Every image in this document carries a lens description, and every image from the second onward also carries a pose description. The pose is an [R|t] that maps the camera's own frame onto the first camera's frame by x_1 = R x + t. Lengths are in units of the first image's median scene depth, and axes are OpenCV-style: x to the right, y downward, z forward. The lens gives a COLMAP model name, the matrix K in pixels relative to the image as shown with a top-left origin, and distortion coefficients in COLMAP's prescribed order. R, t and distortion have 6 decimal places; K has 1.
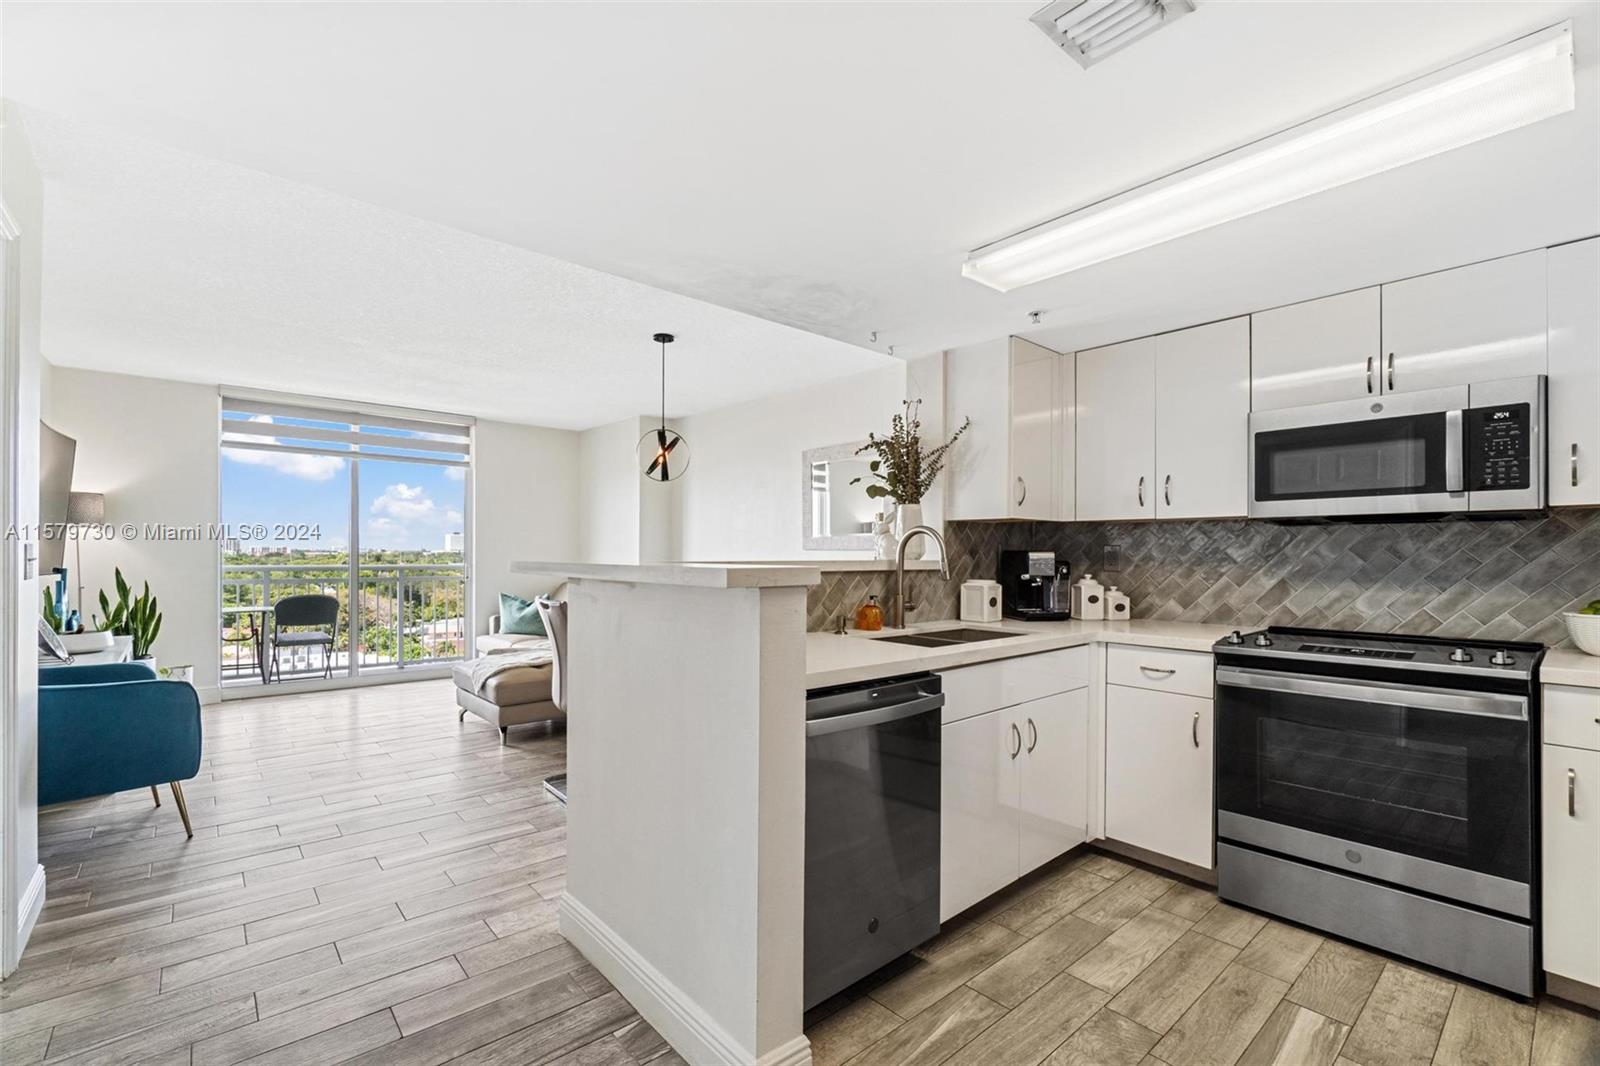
lens RADIAL K [[685.3, 0, 794.6], [0, 685.3, 558.1], [0, 0, 1]] dist [-0.001065, 0.000191]
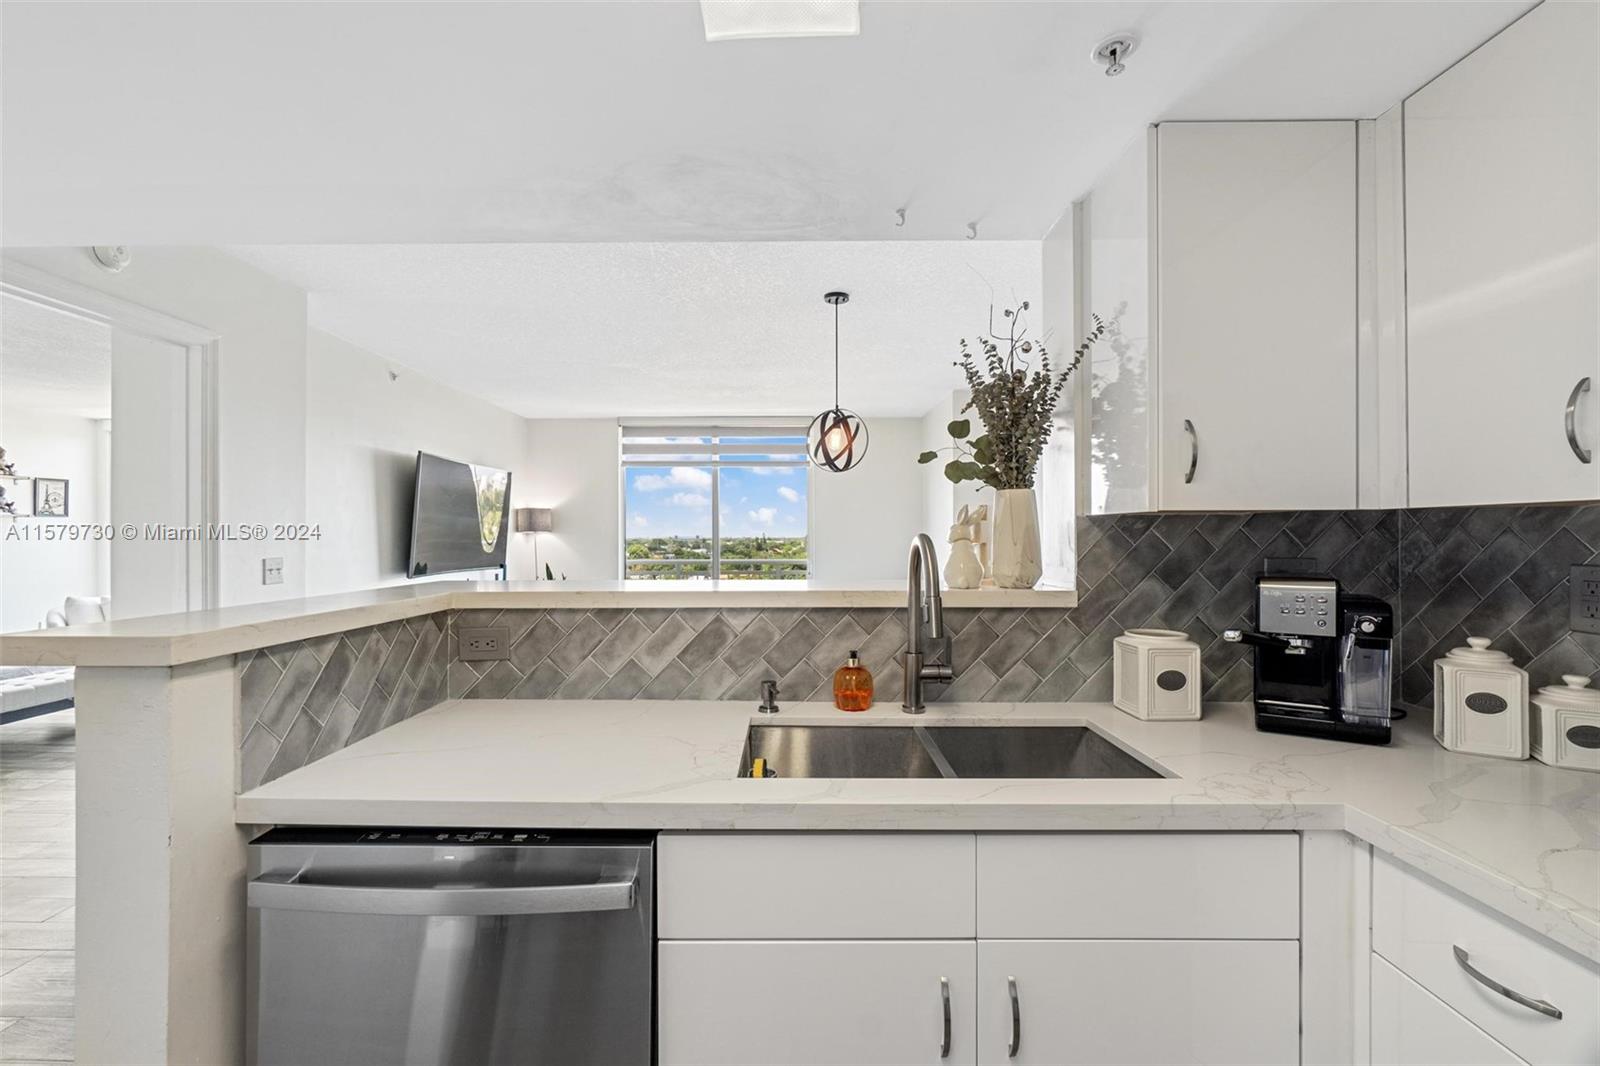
lens RADIAL K [[690.7, 0, 797.4], [0, 690.7, 539.4], [0, 0, 1]] dist [0.000228, 0.000247]
pose [[0.751096, -0.006196, -0.660164, 0.444870], [0.001783, 0.999971, -0.007358, -0.035770], [0.660190, 0.004350, 0.751086, 0.485376]]
